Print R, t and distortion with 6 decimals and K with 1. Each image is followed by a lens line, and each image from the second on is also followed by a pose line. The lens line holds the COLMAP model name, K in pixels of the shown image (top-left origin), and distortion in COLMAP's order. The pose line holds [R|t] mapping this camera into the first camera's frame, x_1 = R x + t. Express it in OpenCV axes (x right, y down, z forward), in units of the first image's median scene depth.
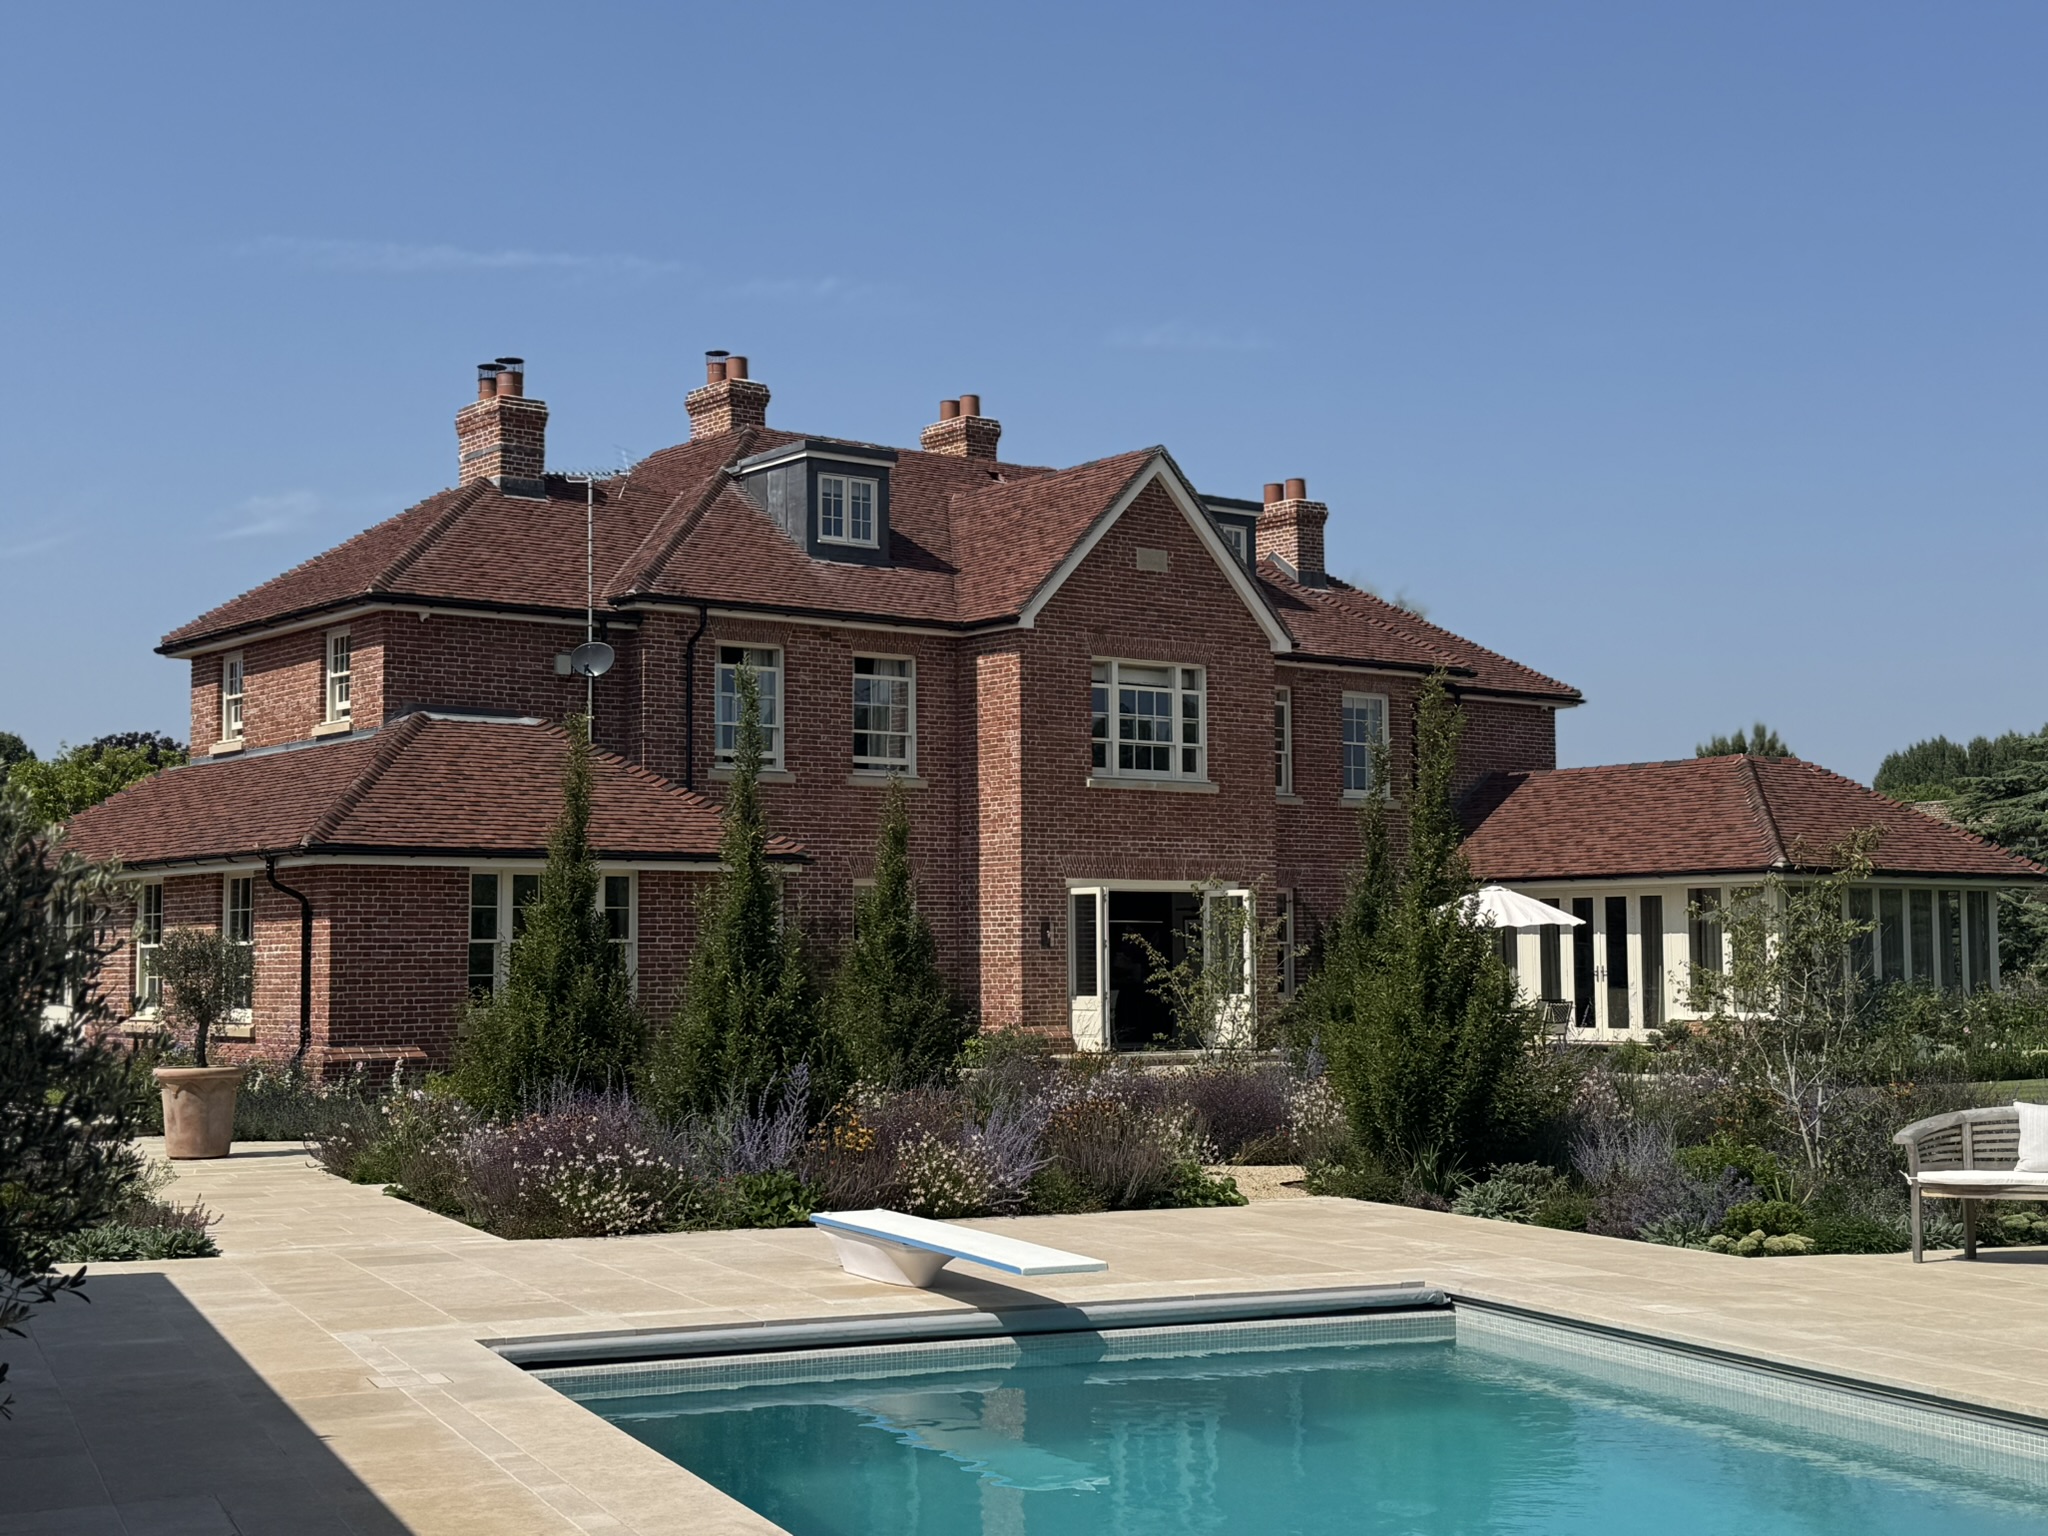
lens RADIAL K [[2656.6, 0, 1022.5], [0, 2656.6, 779.4], [0, 0, 1]] dist [0.121433, -0.043418]
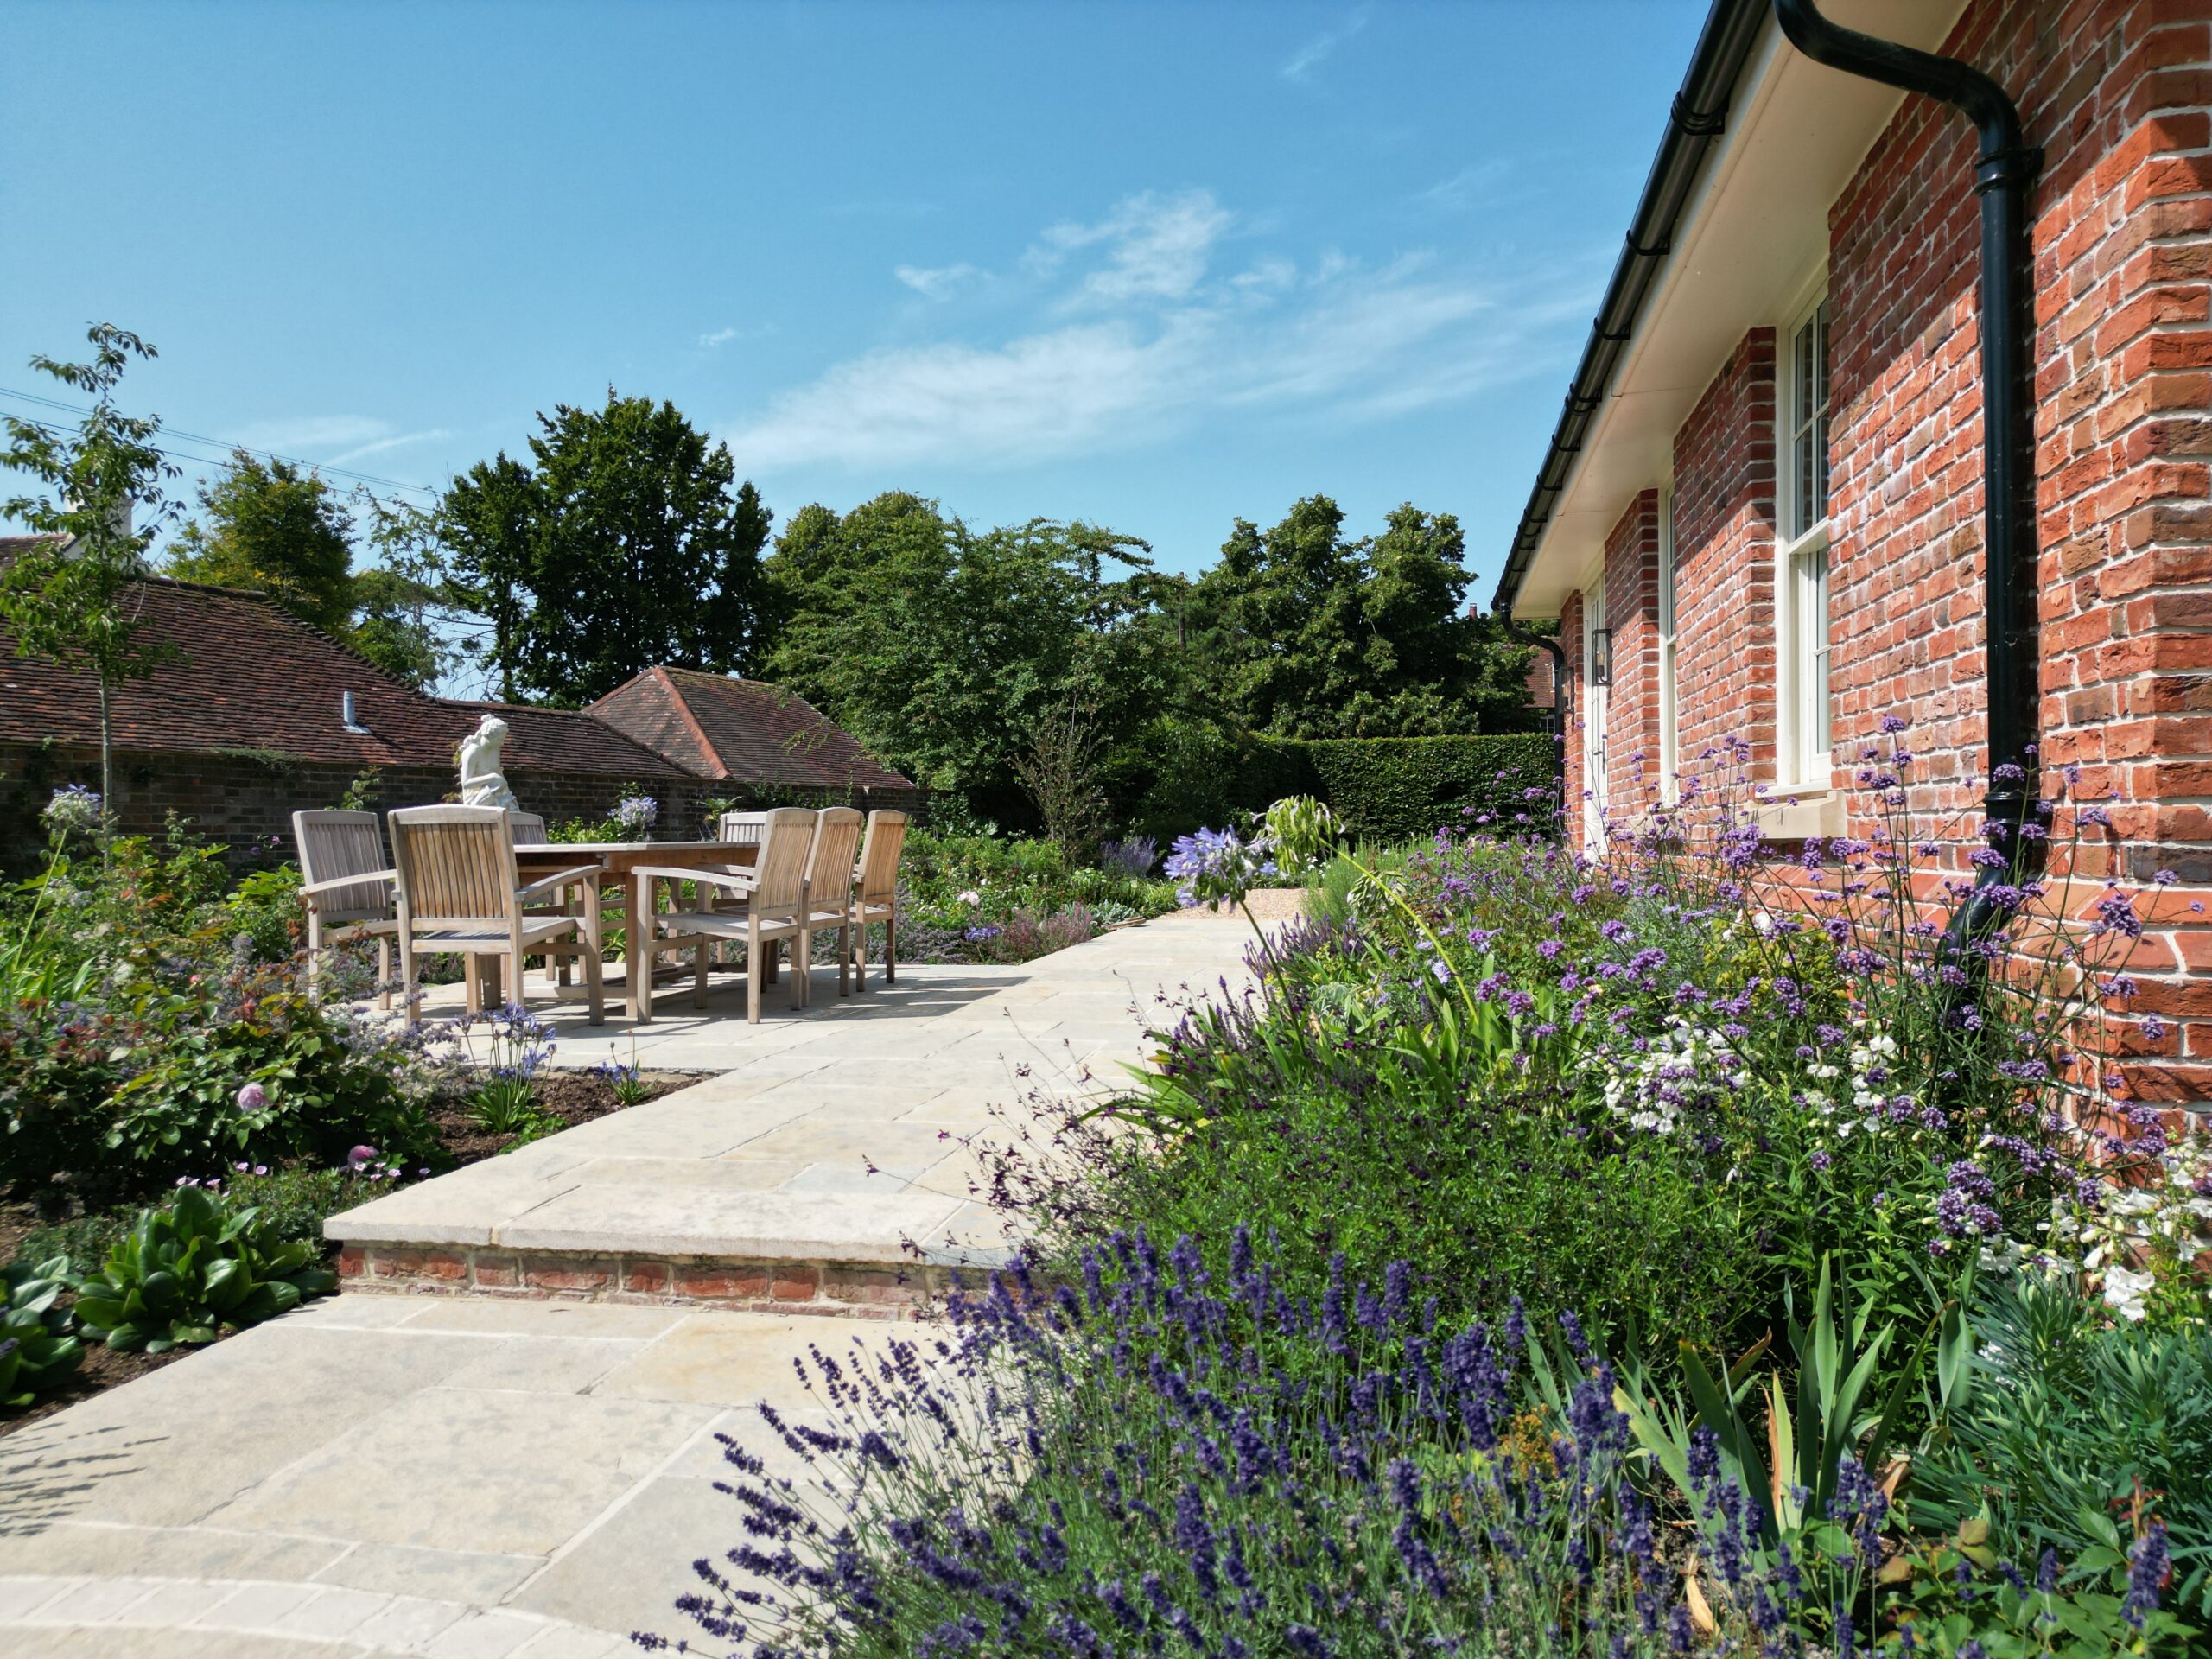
lens RADIAL K [[1544.7, 0, 1099.0], [0, 1544.7, 820.9], [0, 0, 1]] dist [0.081349, -0.105559]
pose [[0.649221, -0.008156, -0.760556, -0.182474], [0.053762, 0.997934, 0.035189, 0.071327], [0.758698, -0.063734, 0.648318, 0.711018]]
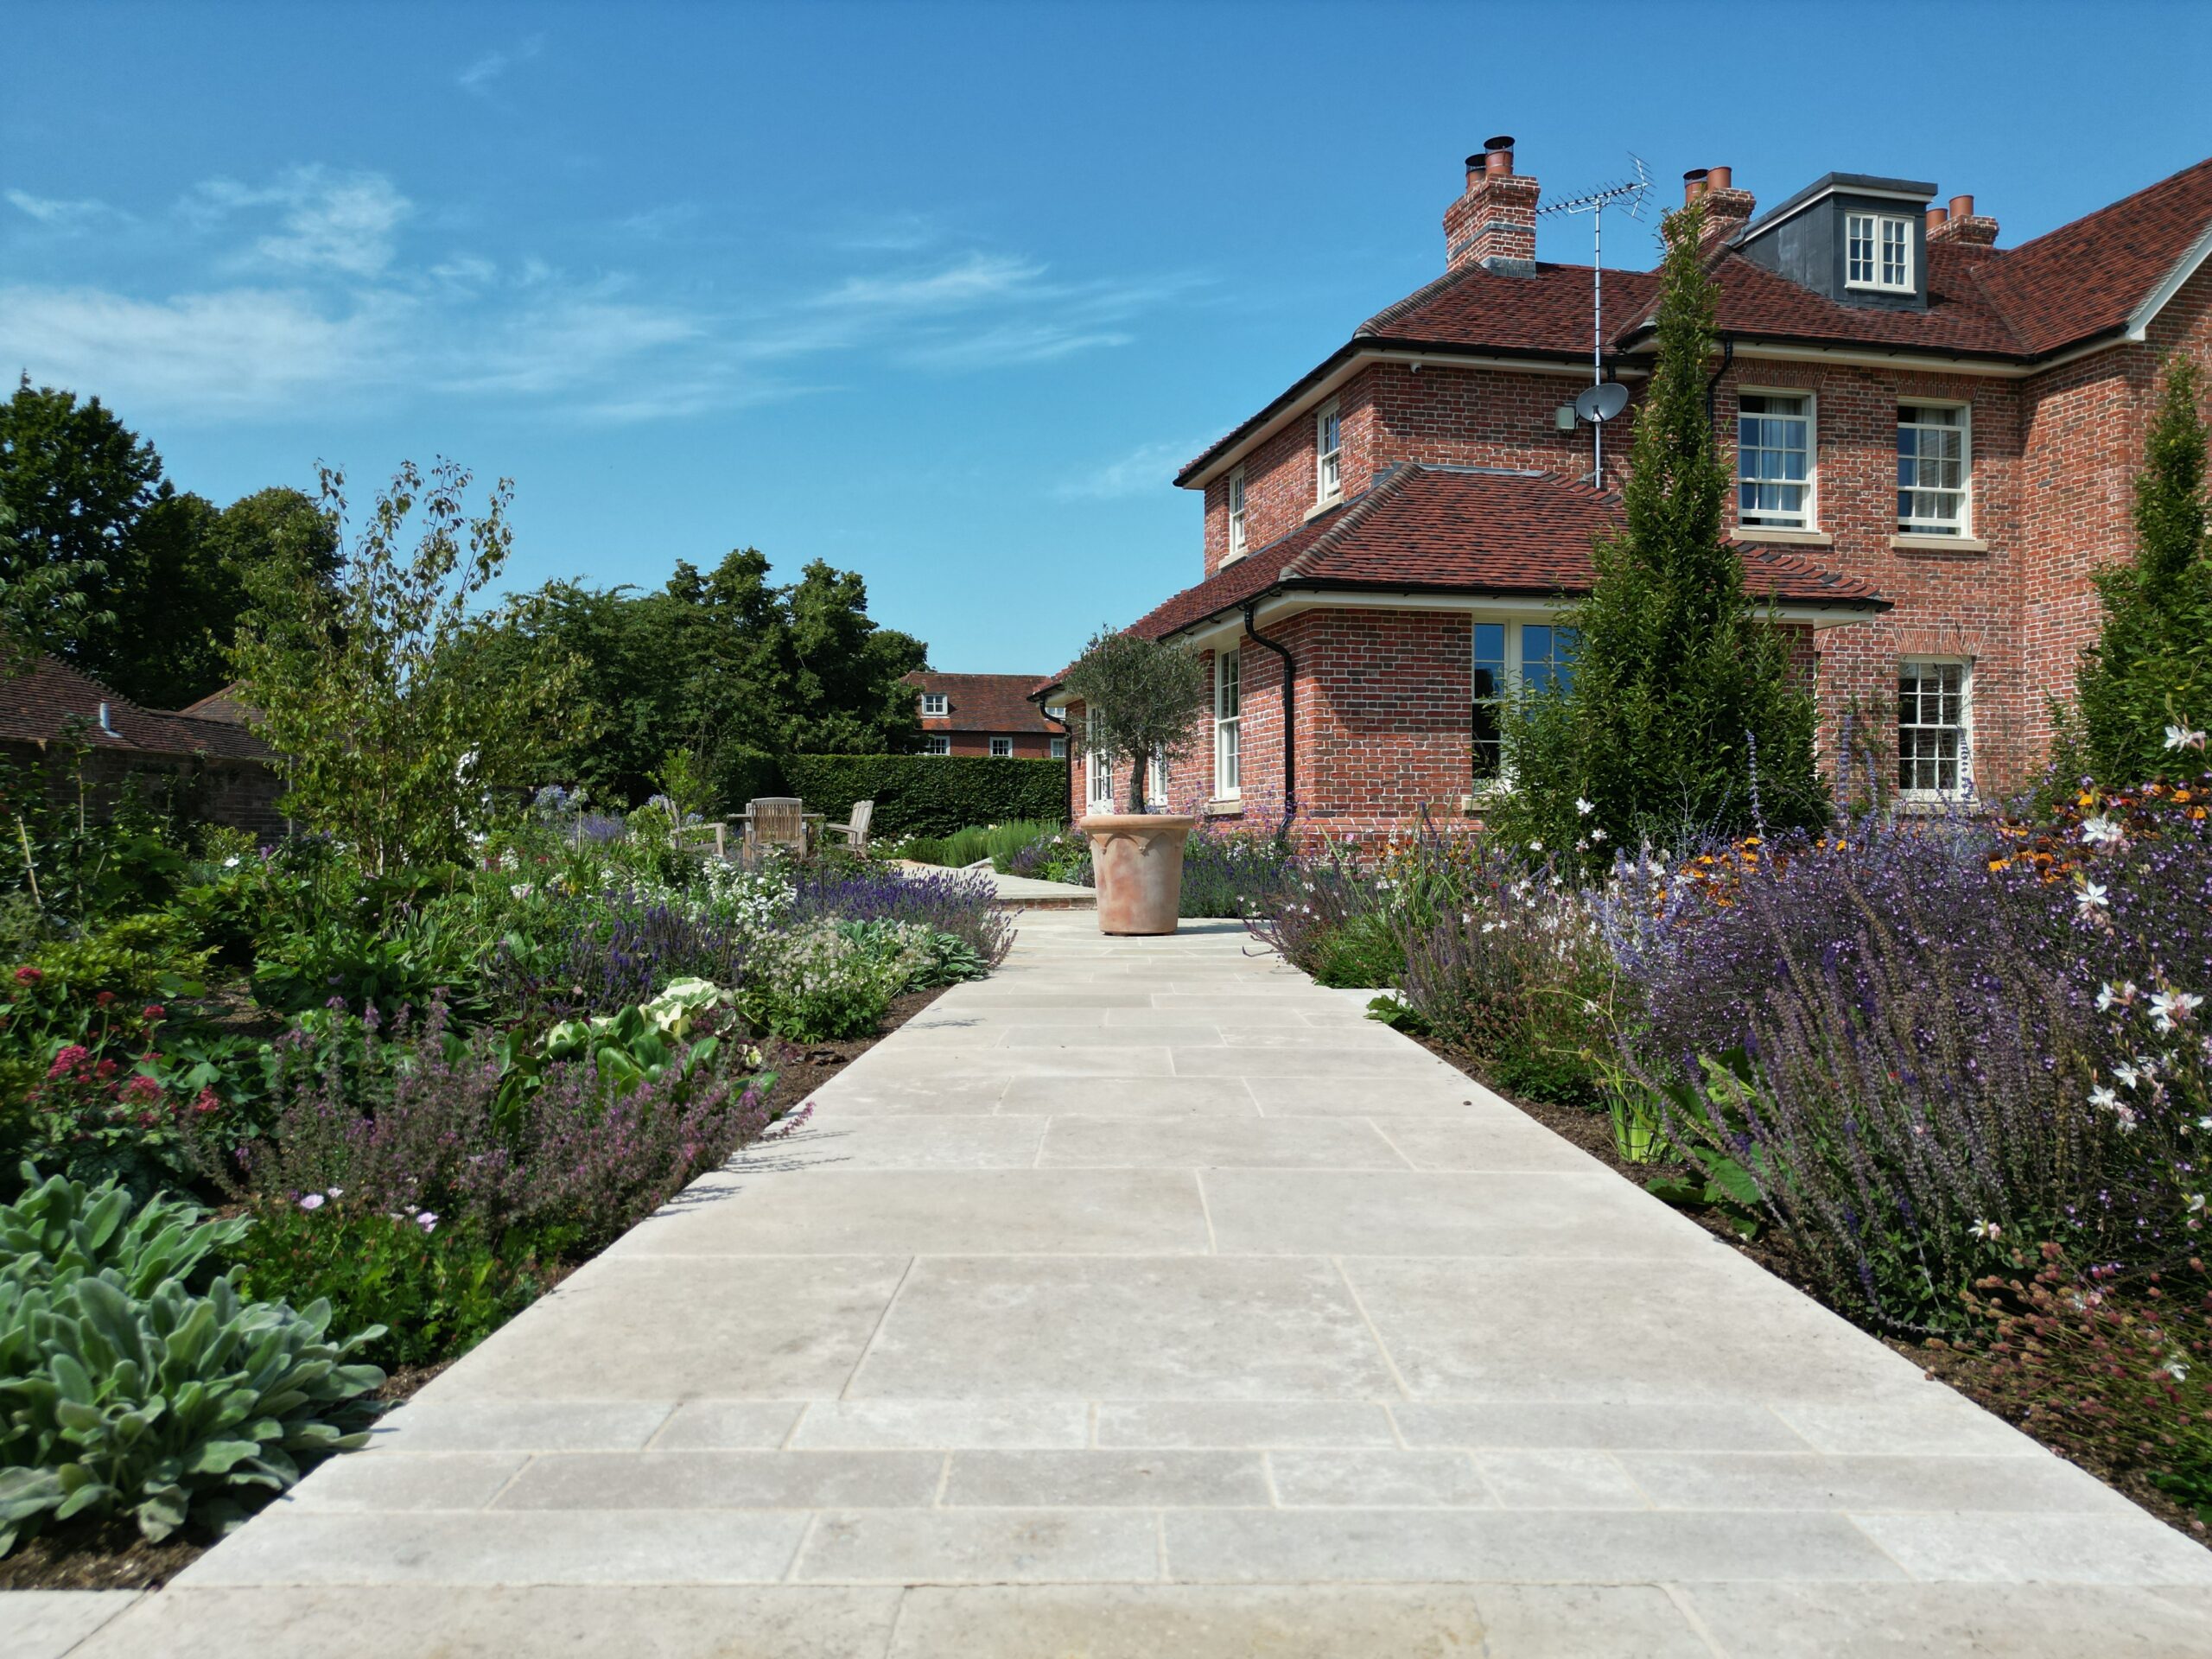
lens RADIAL K [[1548.2, 0, 1105.0], [0, 1548.2, 827.6], [0, 0, 1]] dist [0.076696, -0.081678]
pose [[0.915625, -0.002580, -0.402025, -0.094363], [0.027064, 0.998107, 0.055233, 0.058496], [0.401121, -0.061453, 0.913961, 0.406542]]
